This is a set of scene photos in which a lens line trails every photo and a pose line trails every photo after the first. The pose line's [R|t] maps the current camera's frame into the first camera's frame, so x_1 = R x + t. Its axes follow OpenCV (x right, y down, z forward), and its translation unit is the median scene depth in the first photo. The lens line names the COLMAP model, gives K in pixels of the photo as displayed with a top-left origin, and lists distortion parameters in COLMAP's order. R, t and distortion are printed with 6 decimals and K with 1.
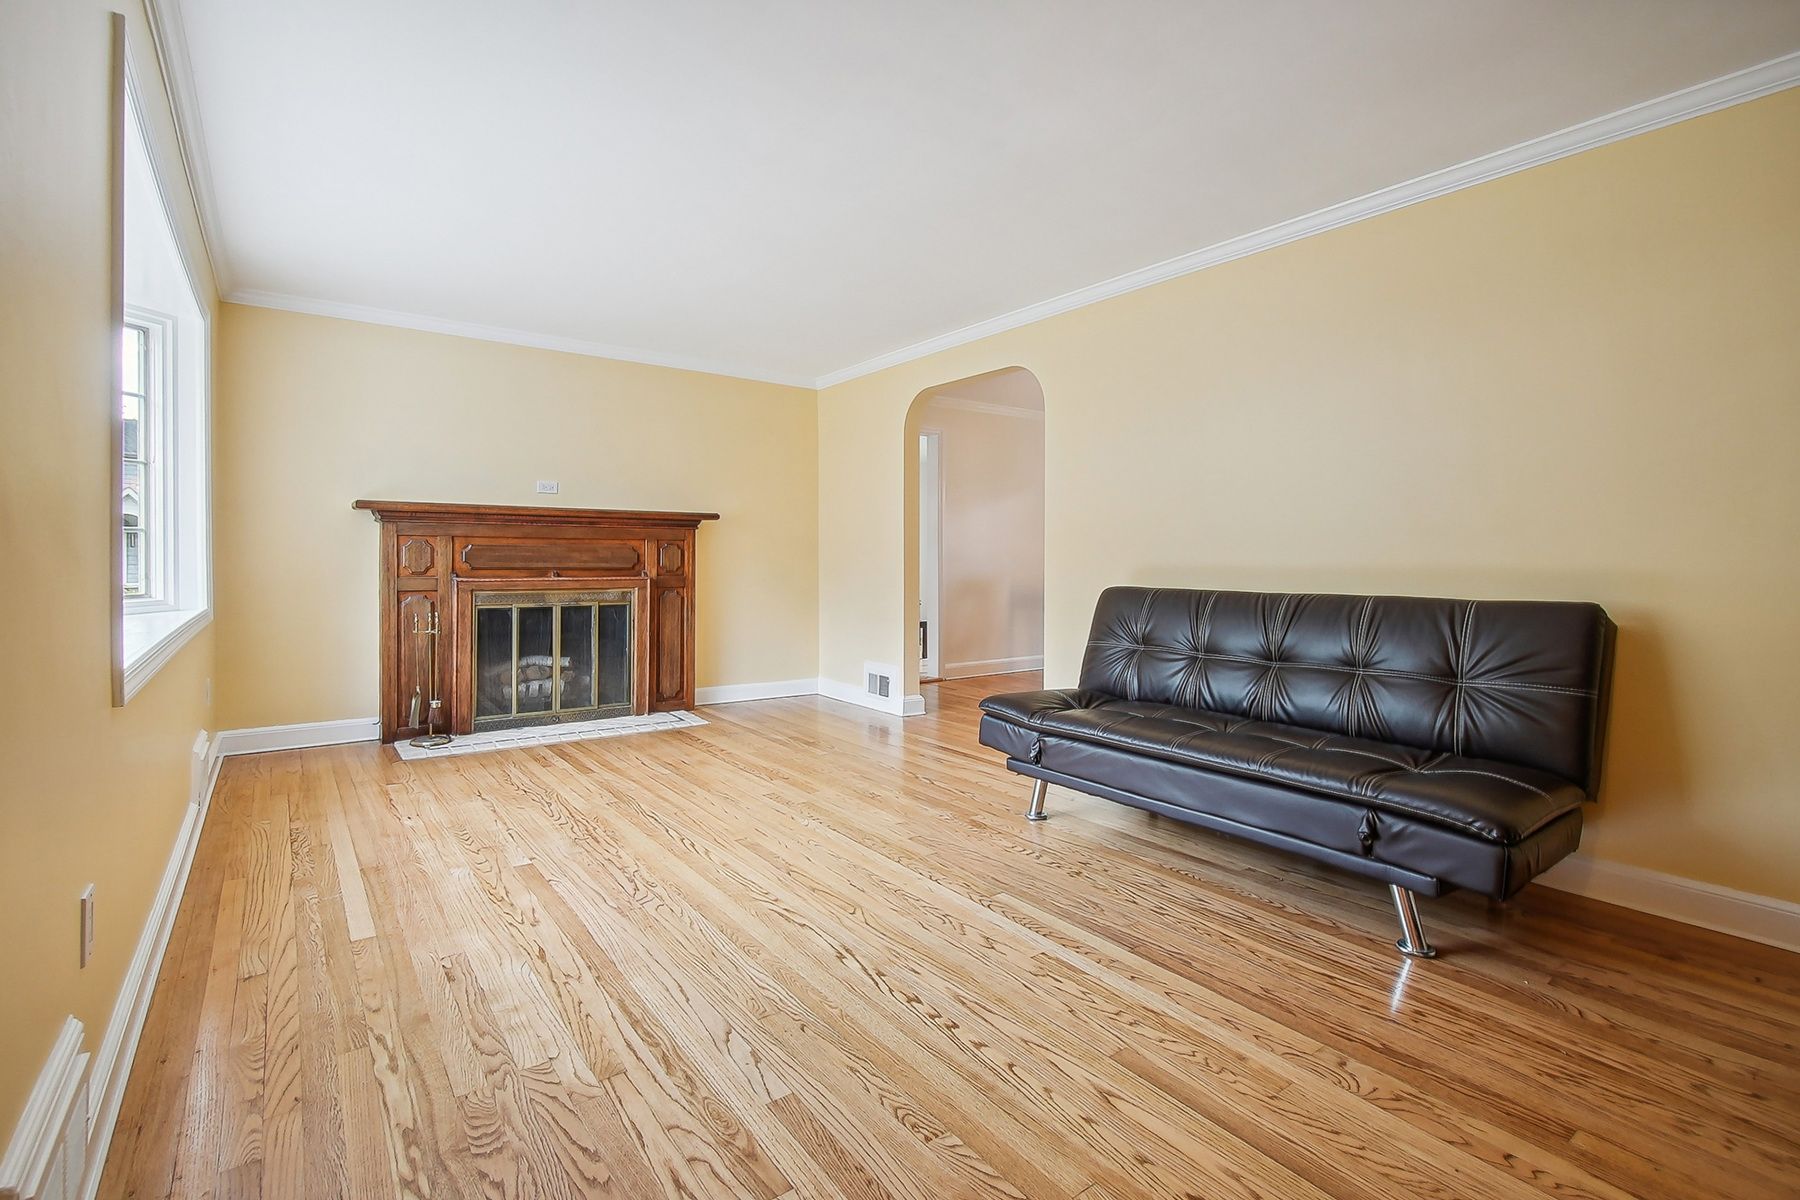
lens RADIAL K [[809.1, 0, 900.8], [0, 809.1, 585.3], [0, 0, 1]] dist [0.000110, 0.000034]
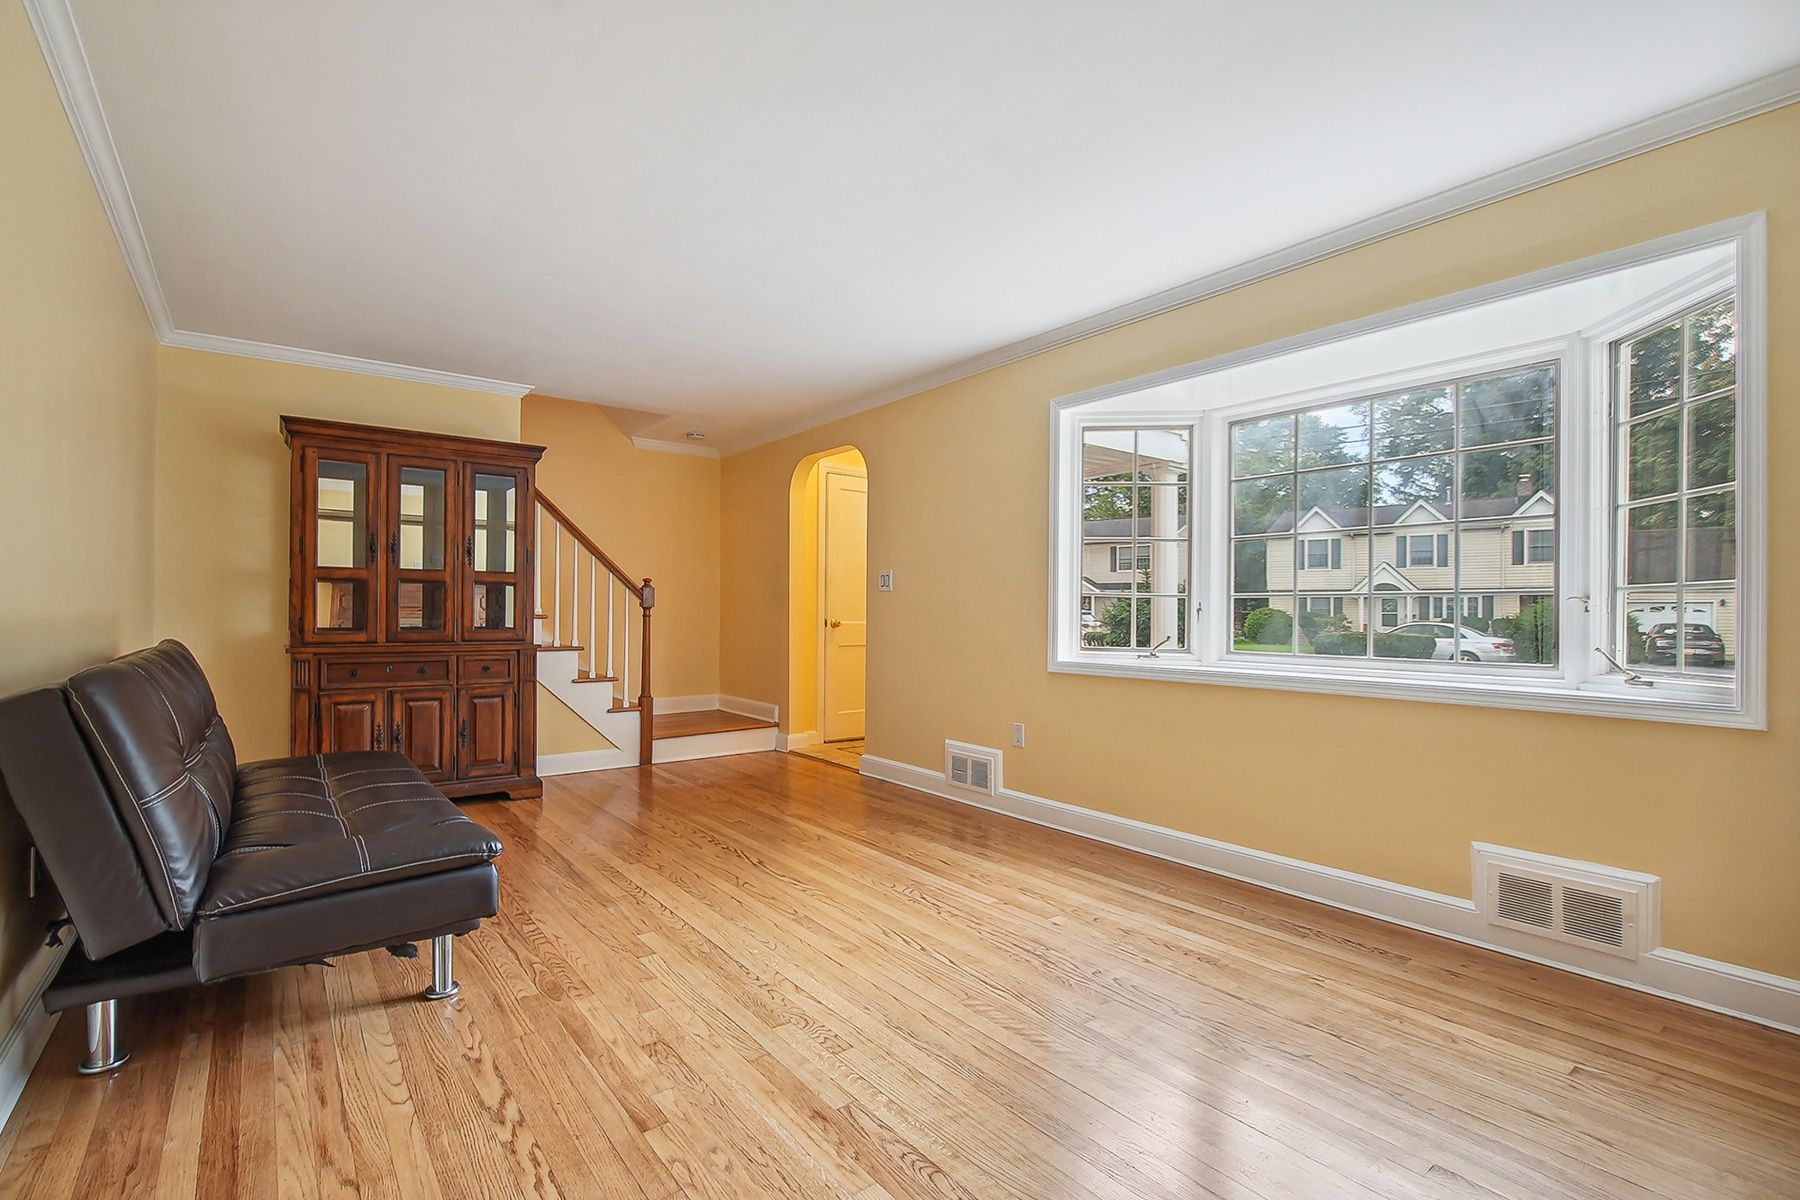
lens RADIAL K [[809.1, 0, 898.5], [0, 809.1, 601.3], [0, 0, 1]] dist [0.000110, 0.000034]
pose [[-0.999757, -0.013231, -0.017624, -0.268017], [-0.013662, 0.999604, 0.024605, -0.090561], [0.017291, 0.024840, -0.999542, 2.213481]]
